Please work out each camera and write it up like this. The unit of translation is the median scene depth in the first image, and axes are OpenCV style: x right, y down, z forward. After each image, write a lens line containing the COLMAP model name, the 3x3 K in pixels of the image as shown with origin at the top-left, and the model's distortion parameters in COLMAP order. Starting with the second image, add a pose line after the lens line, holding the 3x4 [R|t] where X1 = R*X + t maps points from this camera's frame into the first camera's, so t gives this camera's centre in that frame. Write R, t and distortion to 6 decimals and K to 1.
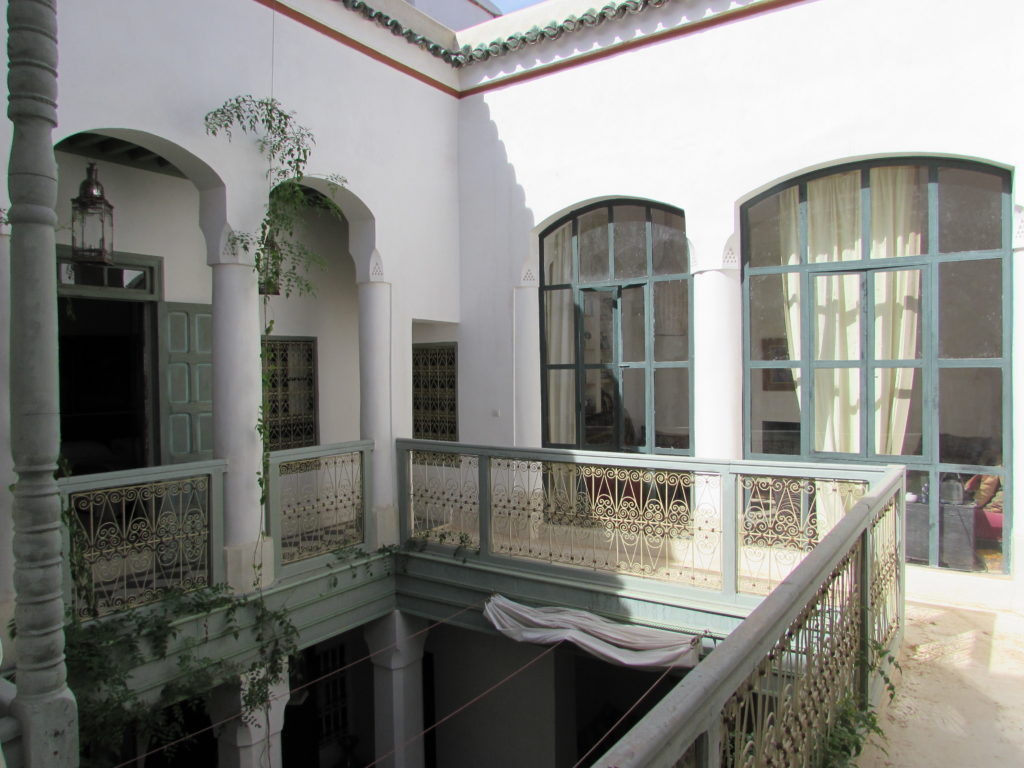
lens RADIAL K [[721.6, 0, 510.5], [0, 721.6, 385.6], [0, 0, 1]] dist [-0.041342, 0.017020]
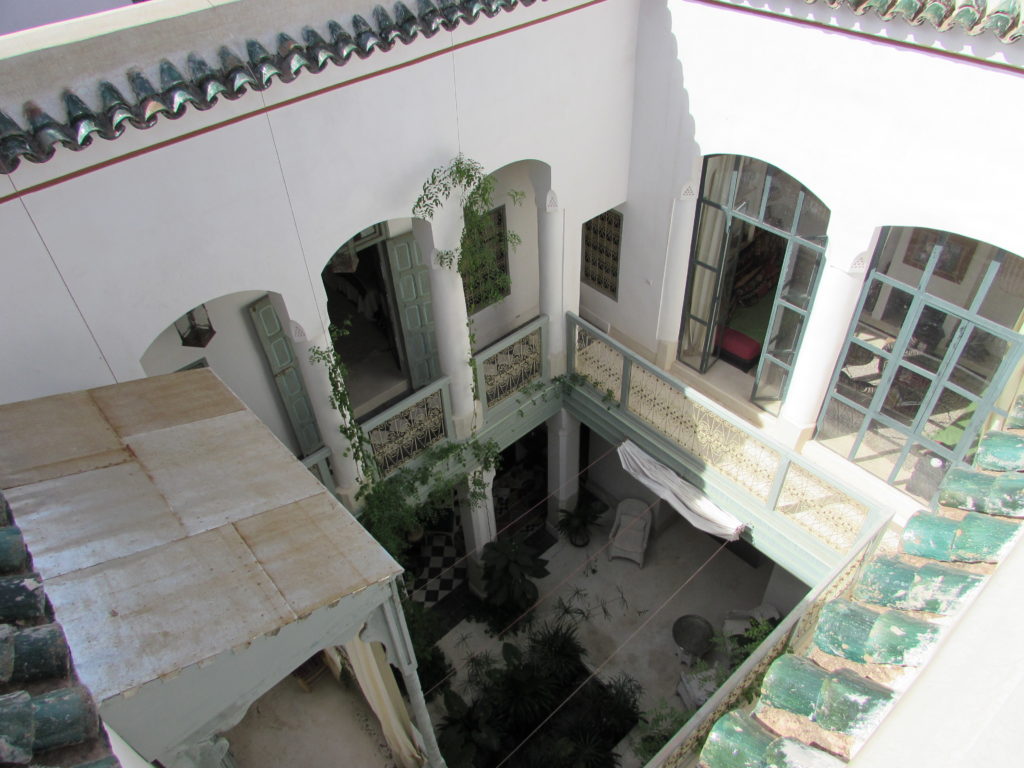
lens RADIAL K [[721.6, 0, 510.5], [0, 721.6, 385.6], [0, 0, 1]] dist [-0.041342, 0.017020]
pose [[0.967192, 0.149494, -0.205403, 0.036899], [0.026843, 0.743867, 0.667788, -0.793870], [0.252623, -0.651393, 0.715450, -0.057990]]
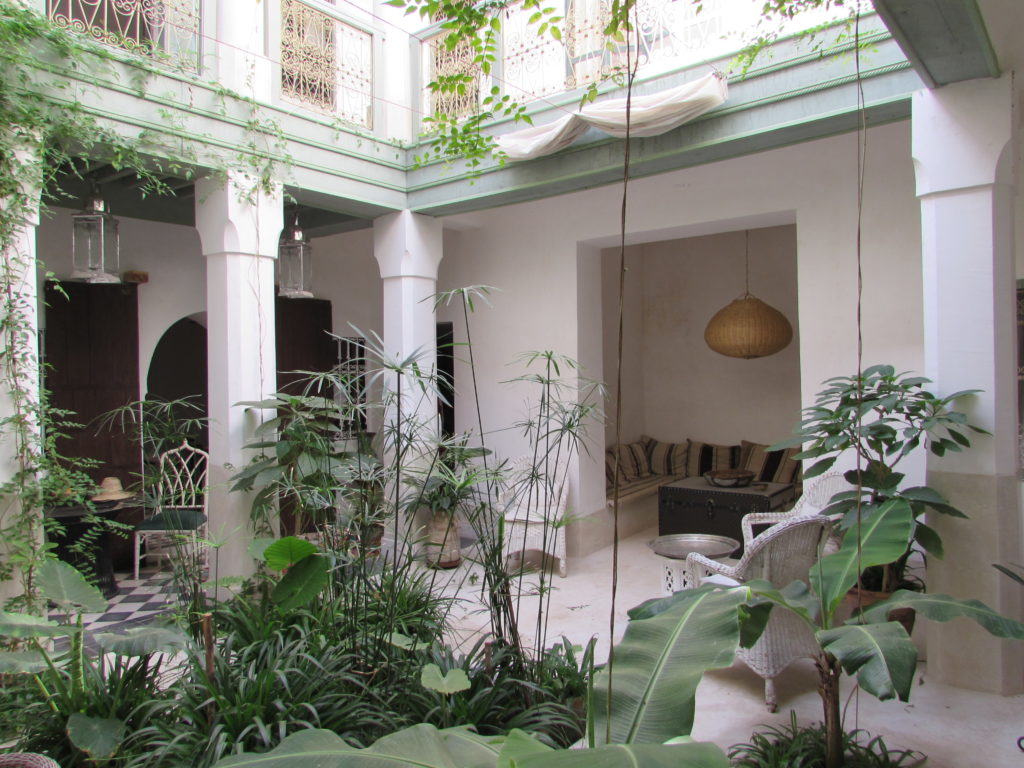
lens RADIAL K [[721.6, 0, 510.5], [0, 721.6, 385.6], [0, 0, 1]] dist [-0.041342, 0.017020]
pose [[0.996536, -0.001210, -0.083150, 0.060157], [-0.000311, 0.999833, -0.018272, 0.623266], [0.083158, 0.018234, 0.996370, 0.089502]]
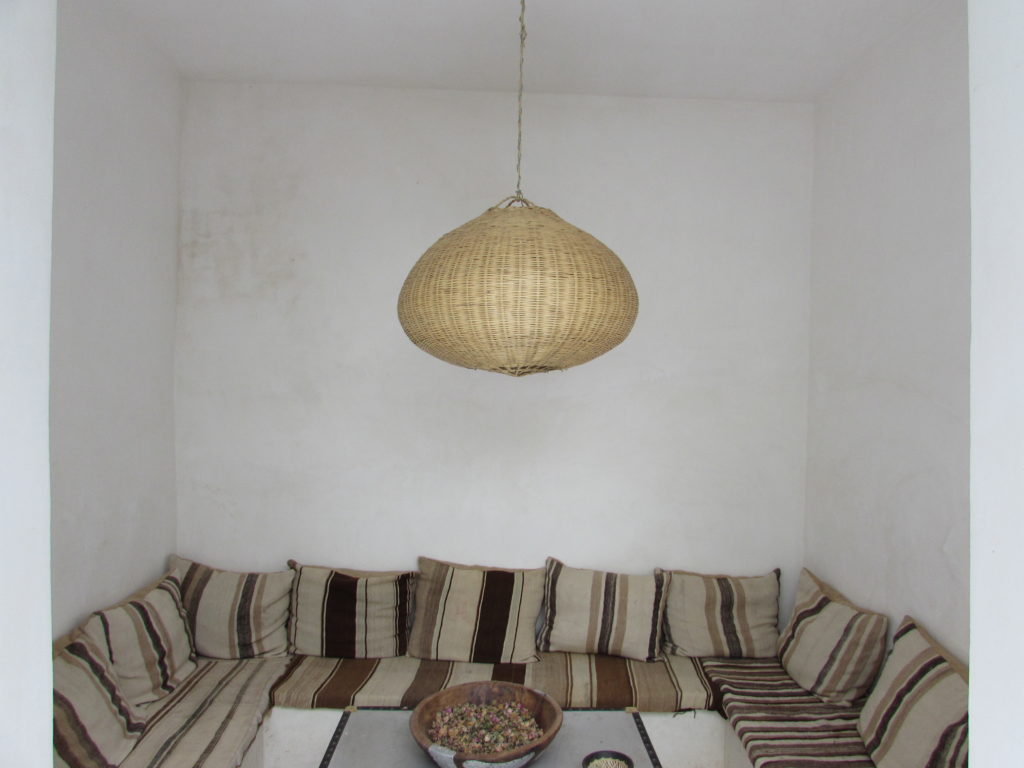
lens RADIAL K [[721.6, 0, 510.5], [0, 721.6, 385.6], [0, 0, 1]] dist [-0.041342, 0.017020]
pose [[0.822814, 0.021909, 0.567888, 0.101591], [-0.003273, 0.999423, -0.033814, 0.578603], [-0.568301, 0.025964, 0.822411, 0.935500]]
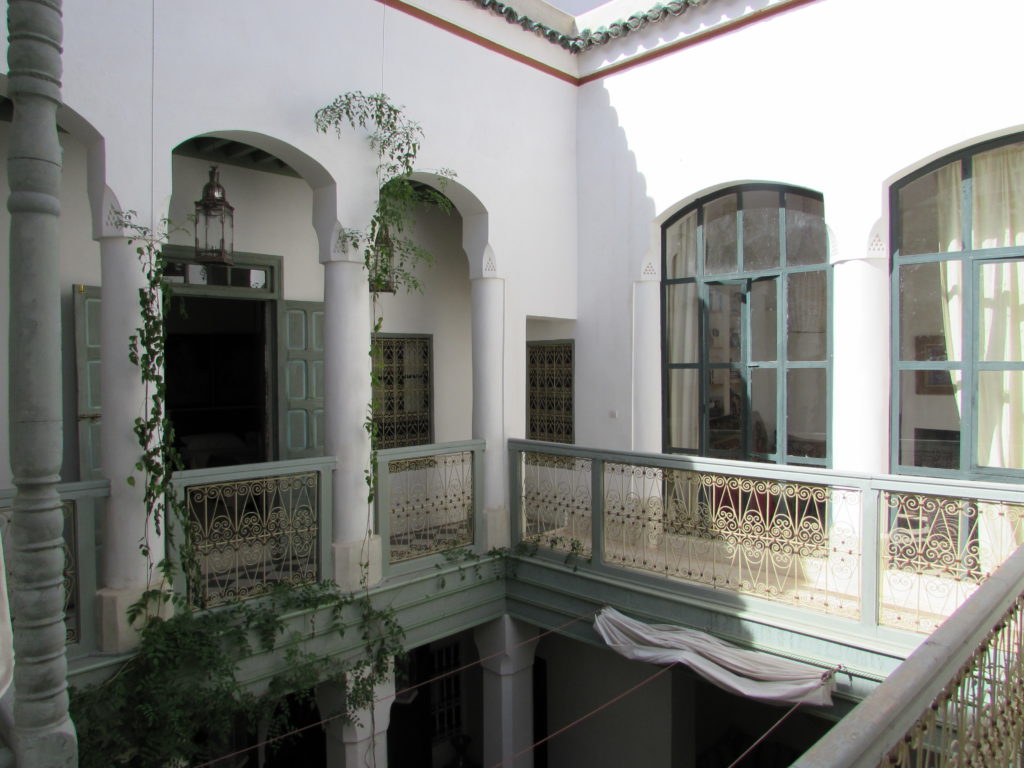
lens RADIAL K [[721.6, 0, 510.5], [0, 721.6, 385.6], [0, 0, 1]] dist [-0.041342, 0.017020]
pose [[0.983147, 0.011530, -0.182453, 0.023667], [-0.010700, 0.999927, 0.005532, -0.004148], [0.182504, -0.003487, 0.983199, 0.048925]]
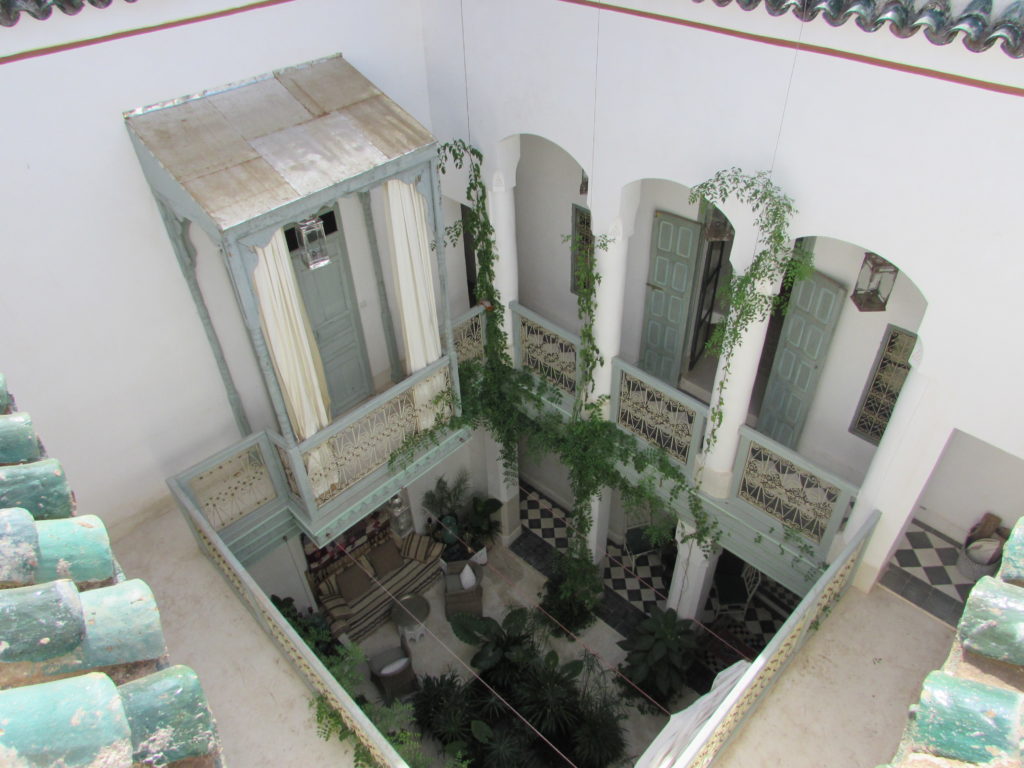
lens RADIAL K [[723.4, 0, 509.1], [0, 723.4, 386.3], [0, 0, 1]] dist [-0.040368, 0.020185]
pose [[-0.192779, 0.645074, -0.739402, 0.567802], [0.006136, 0.754315, 0.656484, -0.725337], [0.981223, 0.122019, -0.149374, 0.738262]]
